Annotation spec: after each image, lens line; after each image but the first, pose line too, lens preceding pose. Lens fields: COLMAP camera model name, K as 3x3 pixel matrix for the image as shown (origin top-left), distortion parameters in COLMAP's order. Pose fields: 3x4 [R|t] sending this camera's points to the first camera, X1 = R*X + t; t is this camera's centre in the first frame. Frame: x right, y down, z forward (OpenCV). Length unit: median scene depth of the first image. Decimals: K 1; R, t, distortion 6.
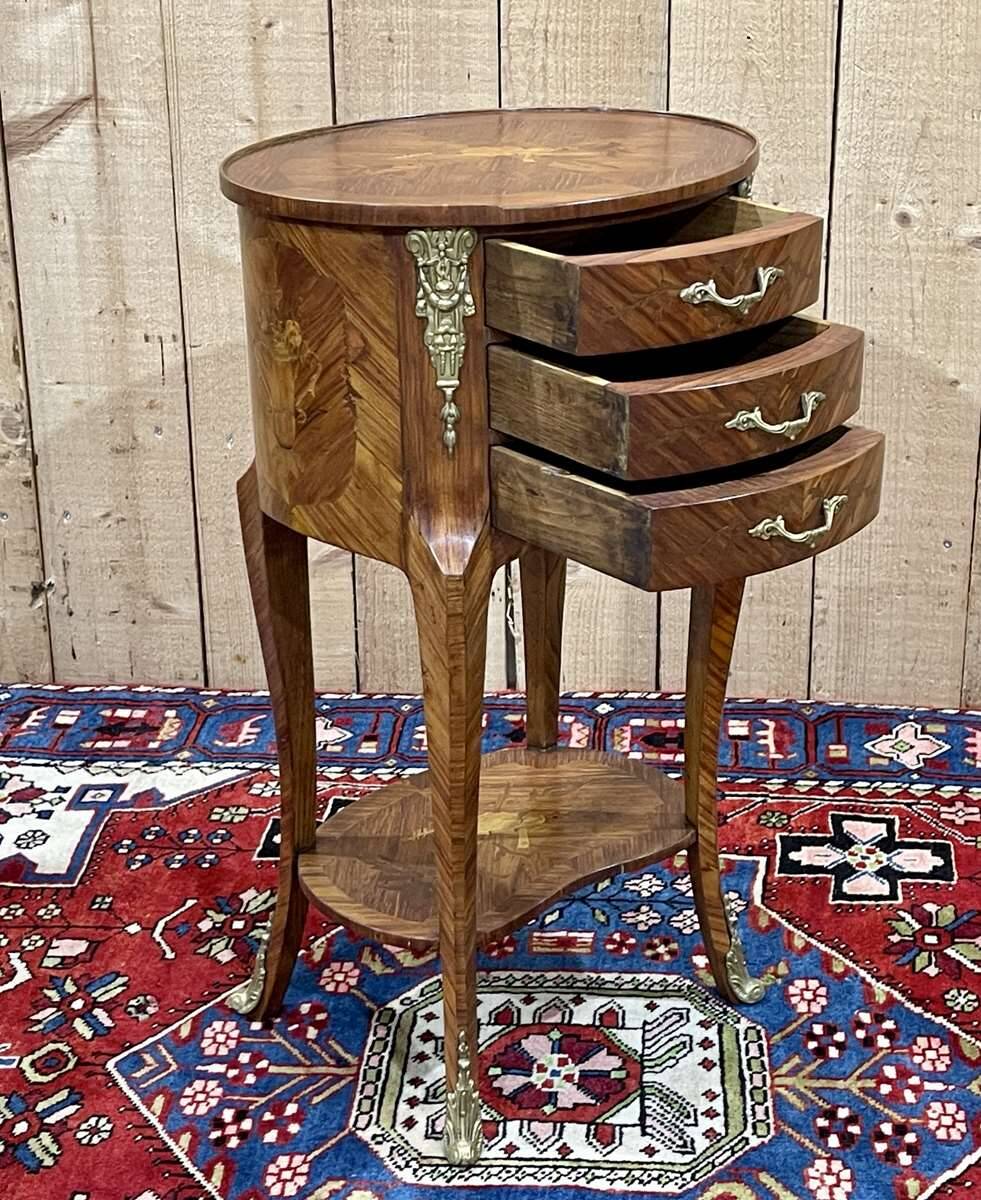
lens RADIAL K [[2072.8, 0, 591.8], [0, 2072.8, 601.7], [0, 0, 1]] dist [0.163531, -0.609030]
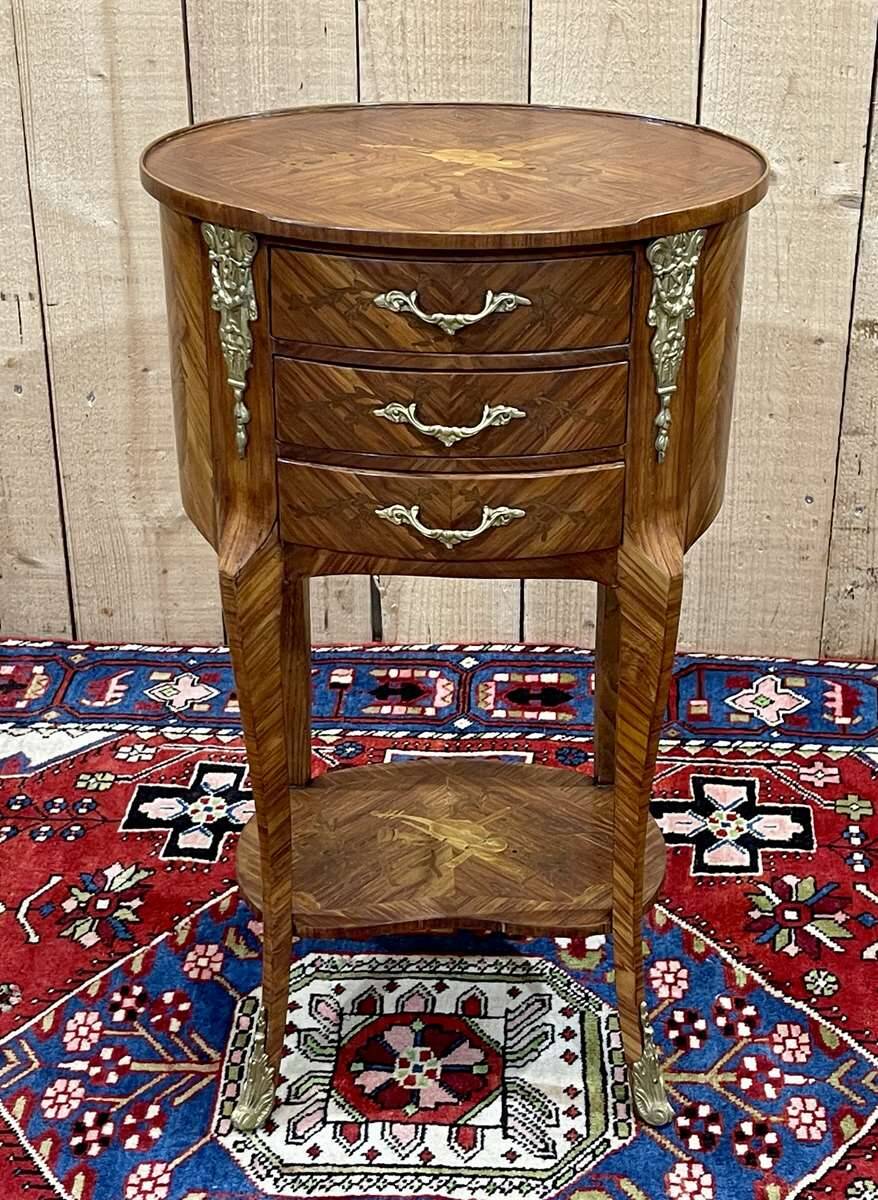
lens RADIAL K [[1919.9, 0, 492.5], [0, 1919.9, 617.0], [0, 0, 1]] dist [0.161440, -0.585194]
pose [[0.999905, -0.004550, 0.012973, 0.007275], [0.003406, 0.996214, 0.086868, -0.068972], [-0.013319, -0.086816, 0.996135, 0.090313]]
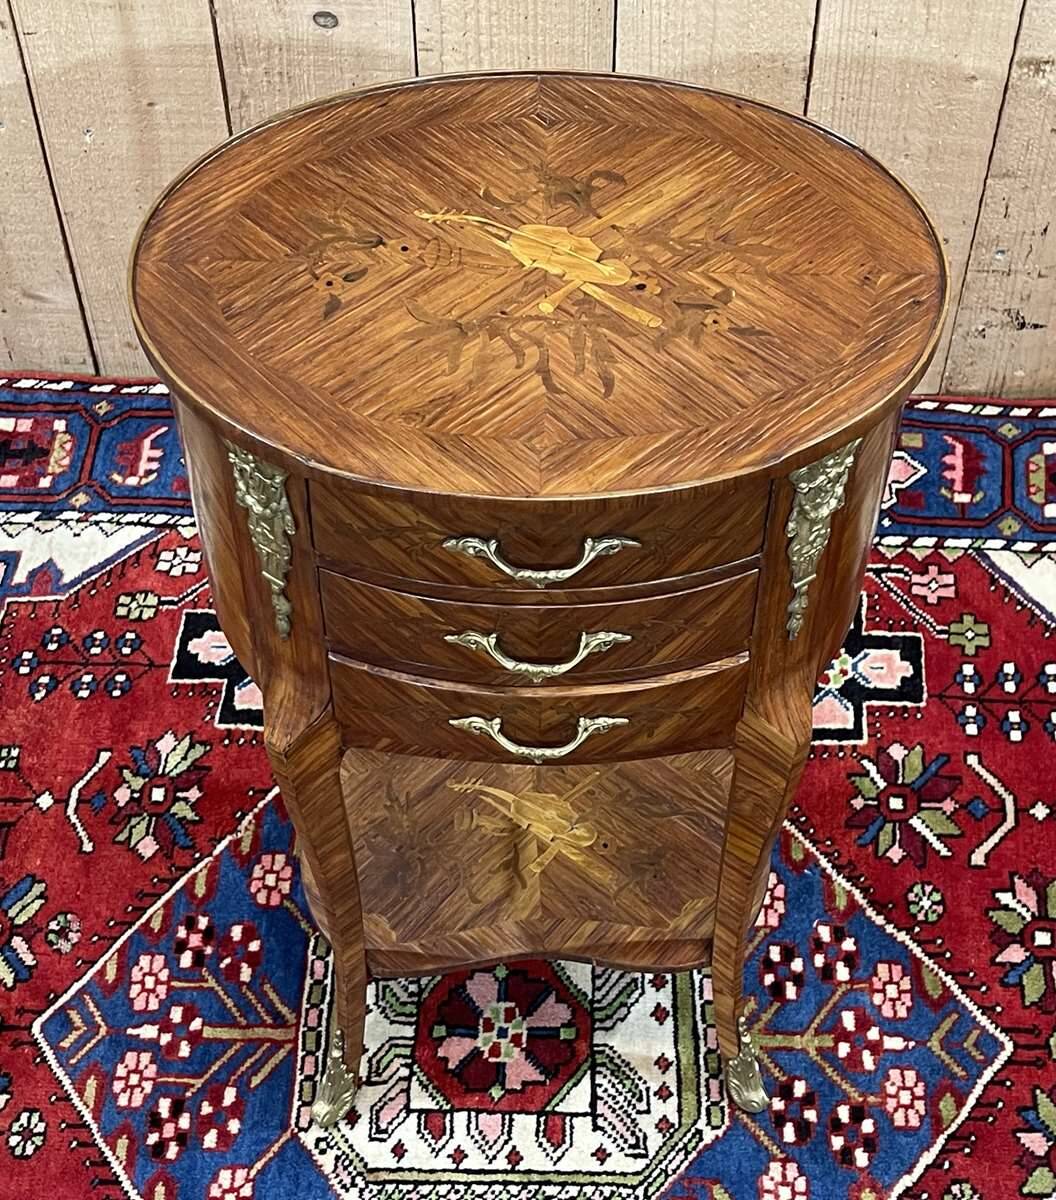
lens RADIAL K [[1933.0, 0, 572.5], [0, 1933.0, 600.7], [0, 0, 1]] dist [0.158296, -0.566605]
pose [[0.999702, -0.014461, 0.019659, 0.000098], [0.003351, 0.879249, 0.476351, -0.367025], [-0.024174, -0.476143, 0.879035, 0.297063]]
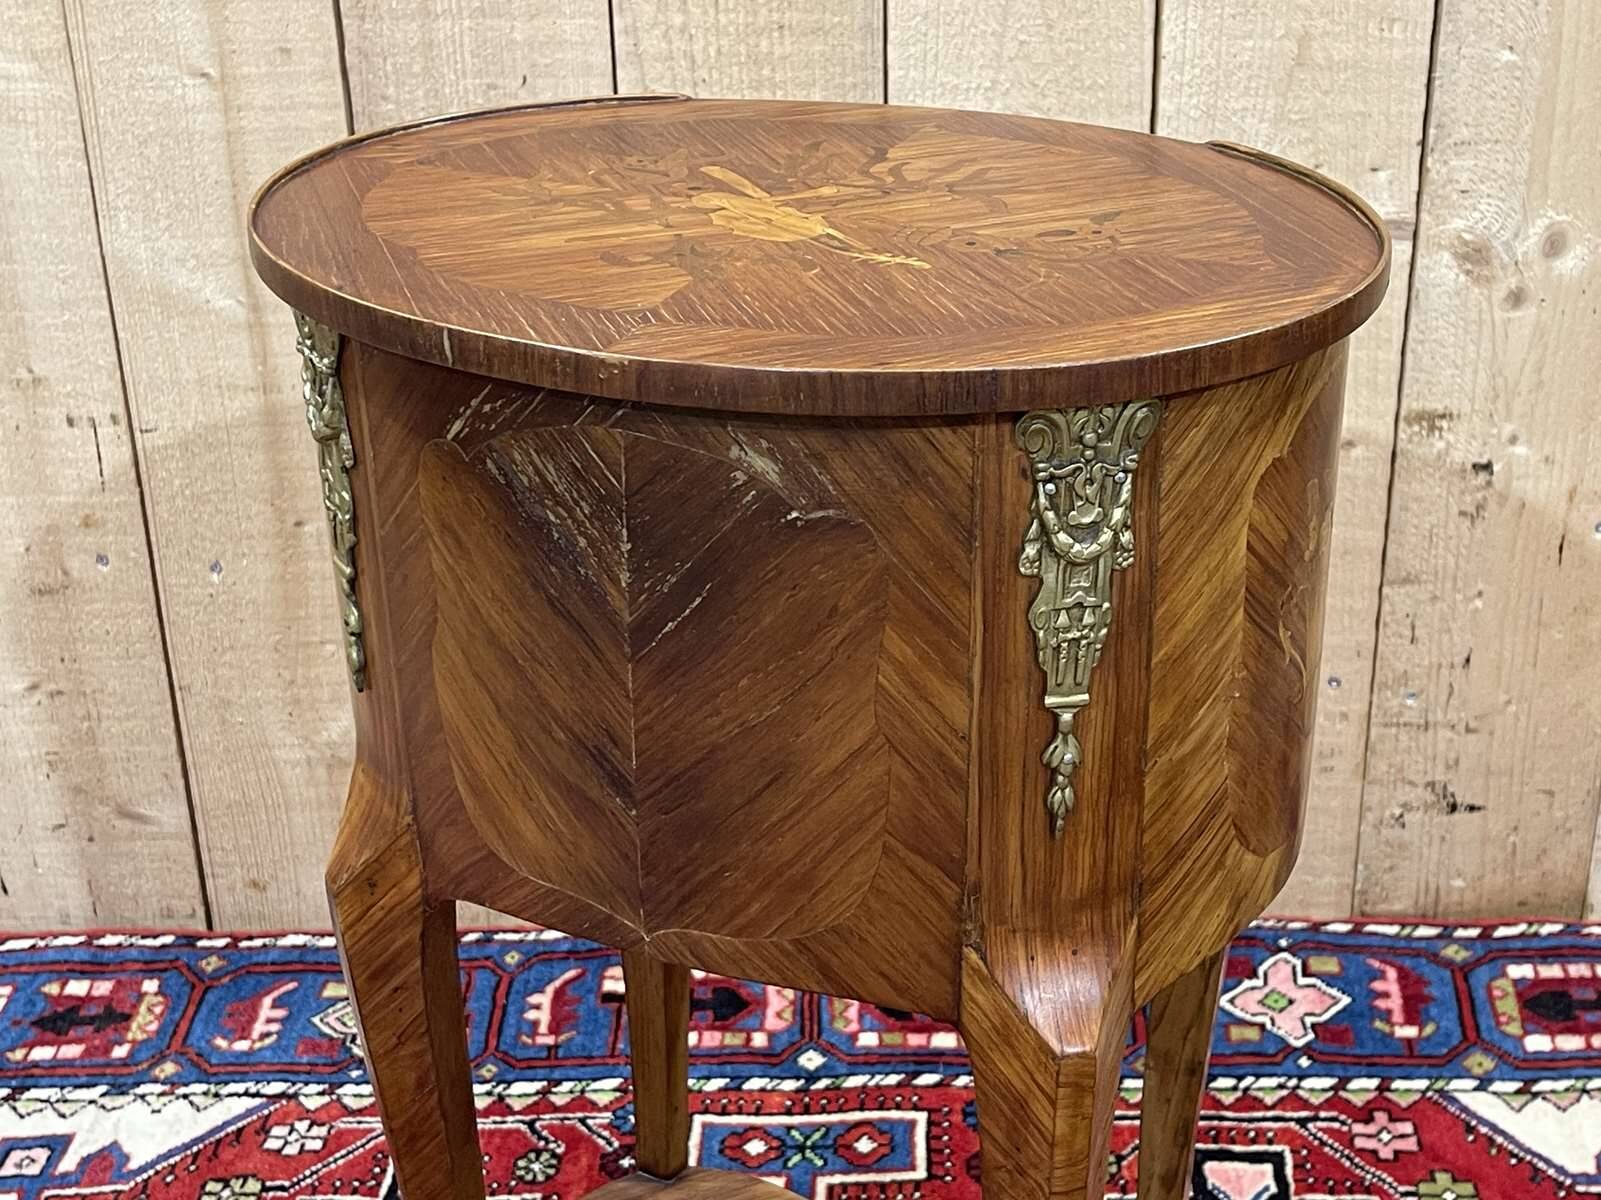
lens RADIAL K [[2287.3, 0, 808.2], [0, 2287.3, 624.8], [0, 0, 1]] dist [0.105875, -0.320682]
pose [[0.999080, -0.039850, 0.015825, -0.004828], [0.038691, 0.996946, 0.067834, -0.131816], [-0.018479, -0.067159, 0.997571, 0.378083]]
